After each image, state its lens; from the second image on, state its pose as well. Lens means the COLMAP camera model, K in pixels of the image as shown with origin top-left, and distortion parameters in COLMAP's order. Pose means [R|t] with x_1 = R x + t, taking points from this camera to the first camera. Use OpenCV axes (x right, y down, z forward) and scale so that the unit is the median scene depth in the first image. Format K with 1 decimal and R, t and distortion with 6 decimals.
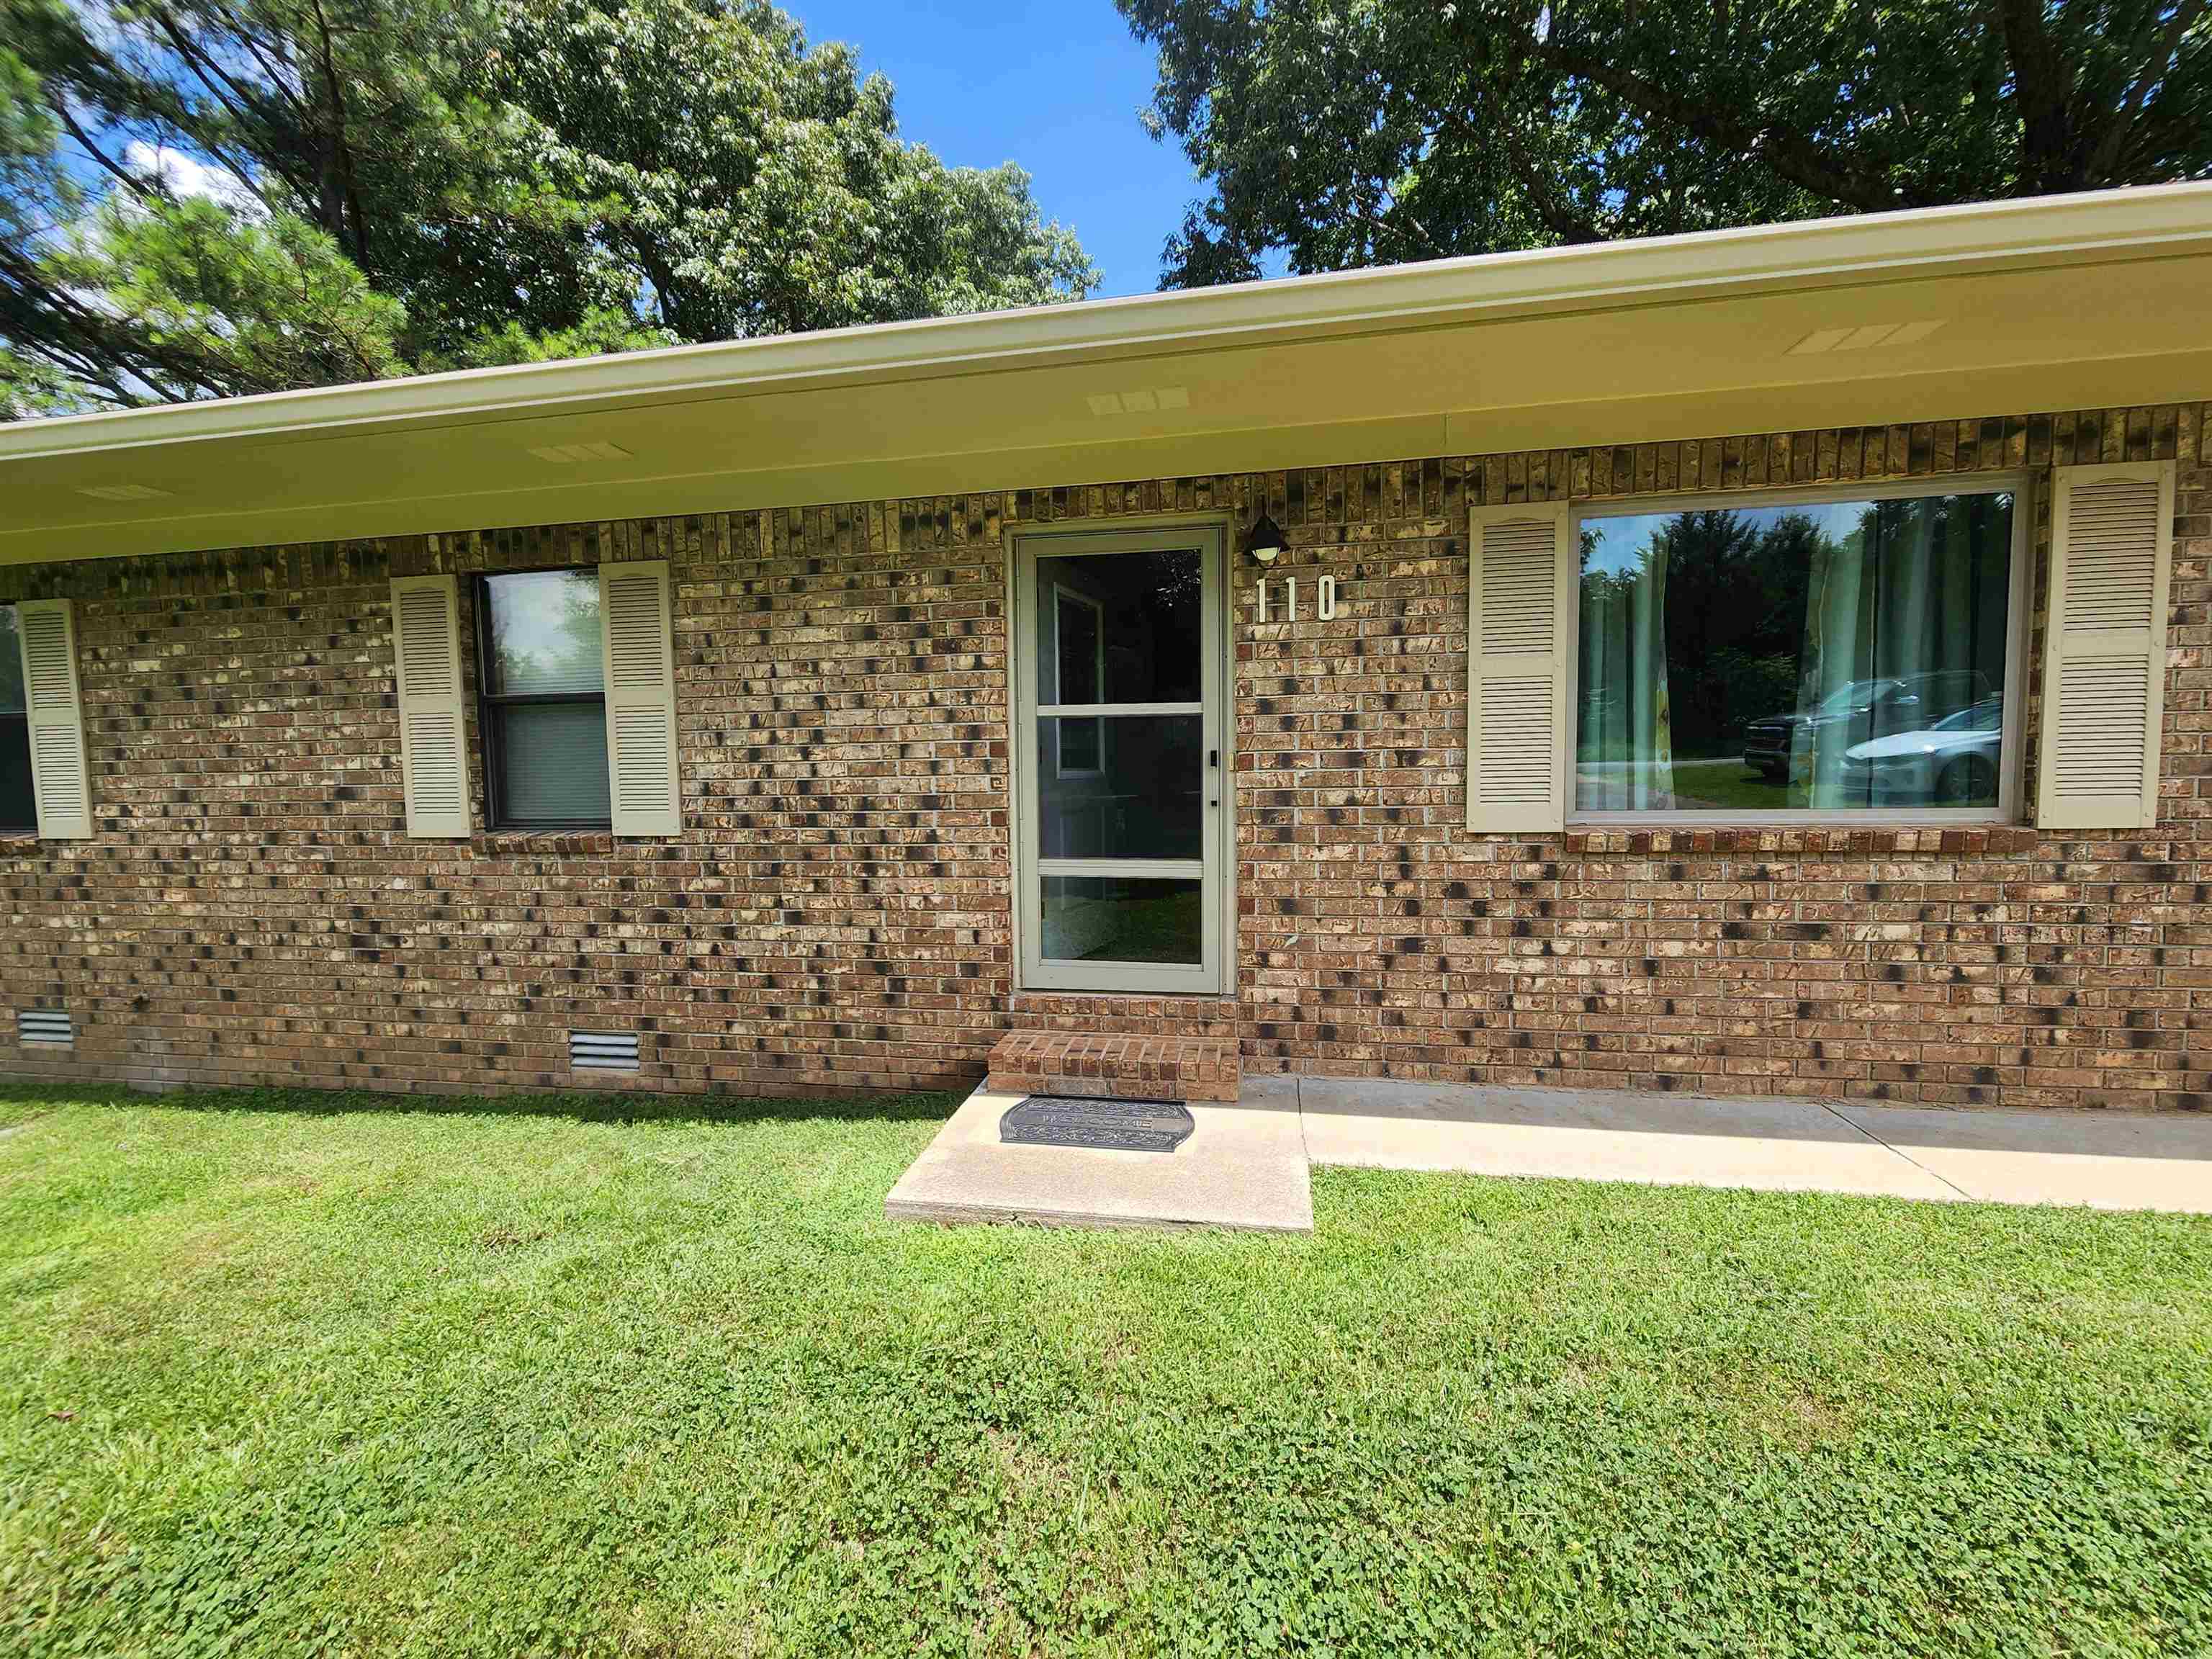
lens RADIAL K [[909.0, 0, 1103.7], [0, 909.0, 831.1], [0, 0, 1]] dist [0.009668, -0.005038]
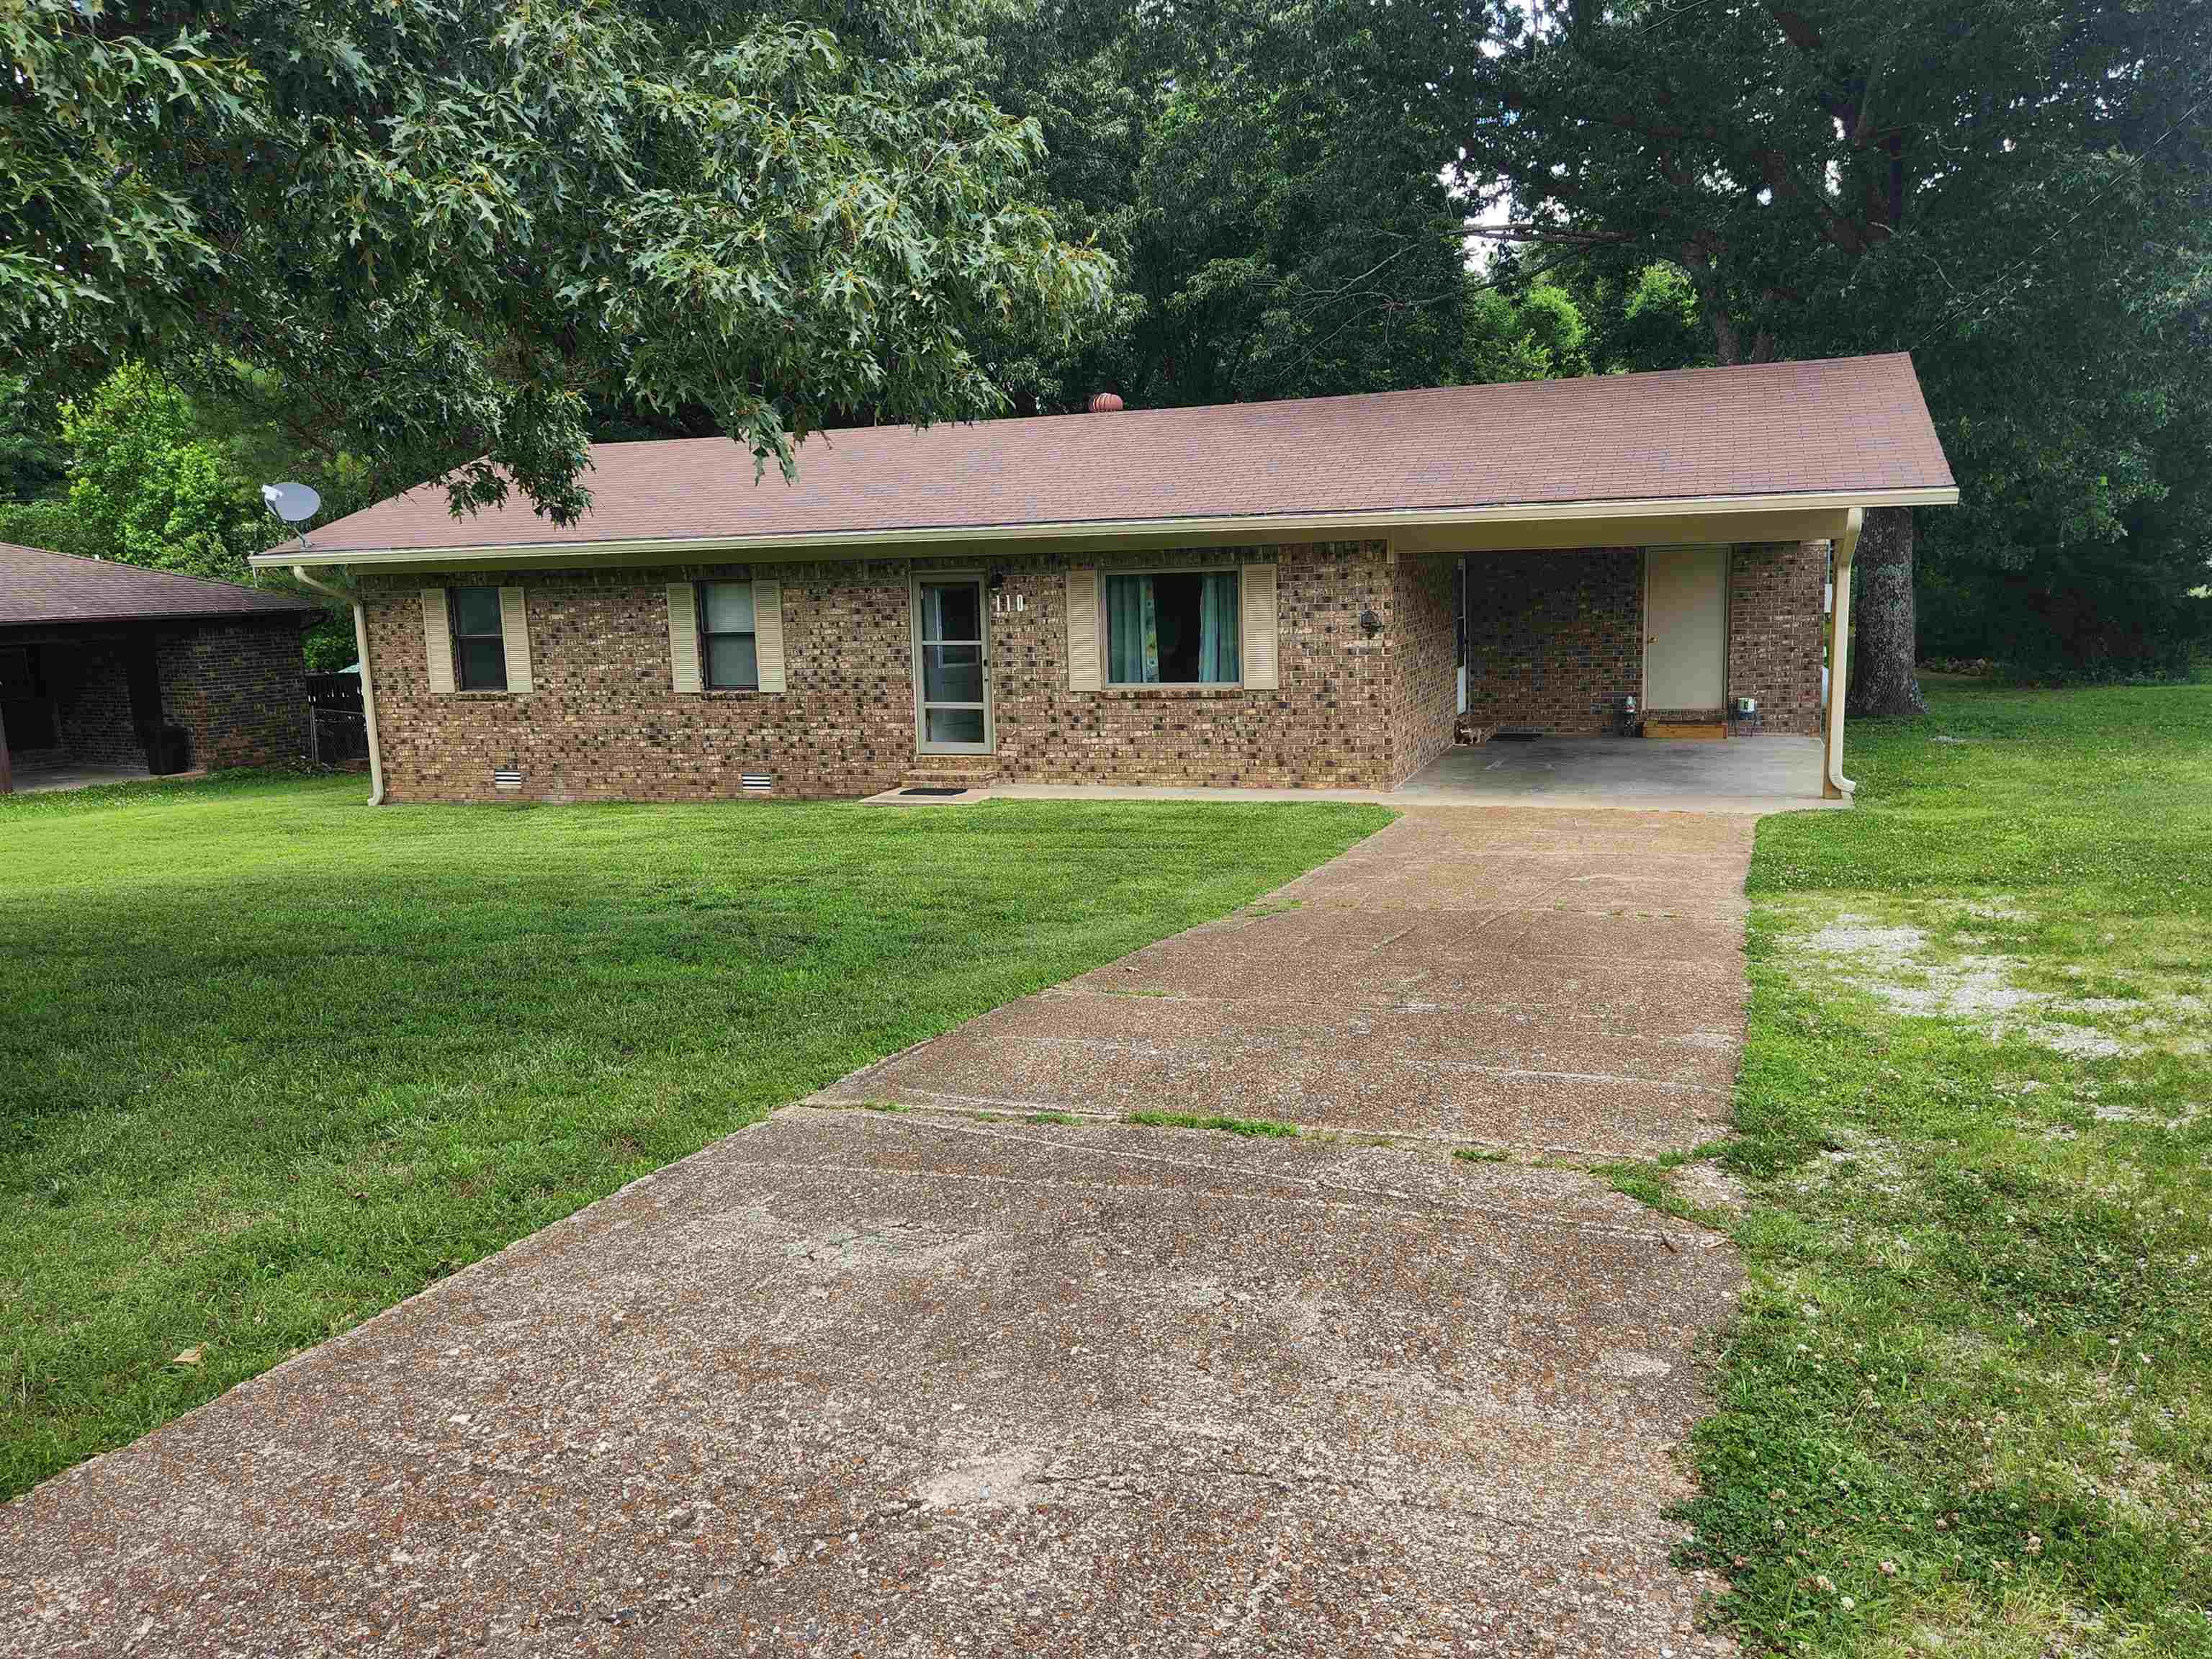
lens RADIAL K [[1477.9, 0, 1107.2], [0, 1477.9, 831.3], [0, 0, 1]] dist [0.064056, -0.001310]
pose [[0.987828, 0.014855, -0.154842, 1.049564], [-0.000395, 0.995666, 0.093002, 0.006368], [0.155552, -0.091809, 0.983552, -2.930567]]
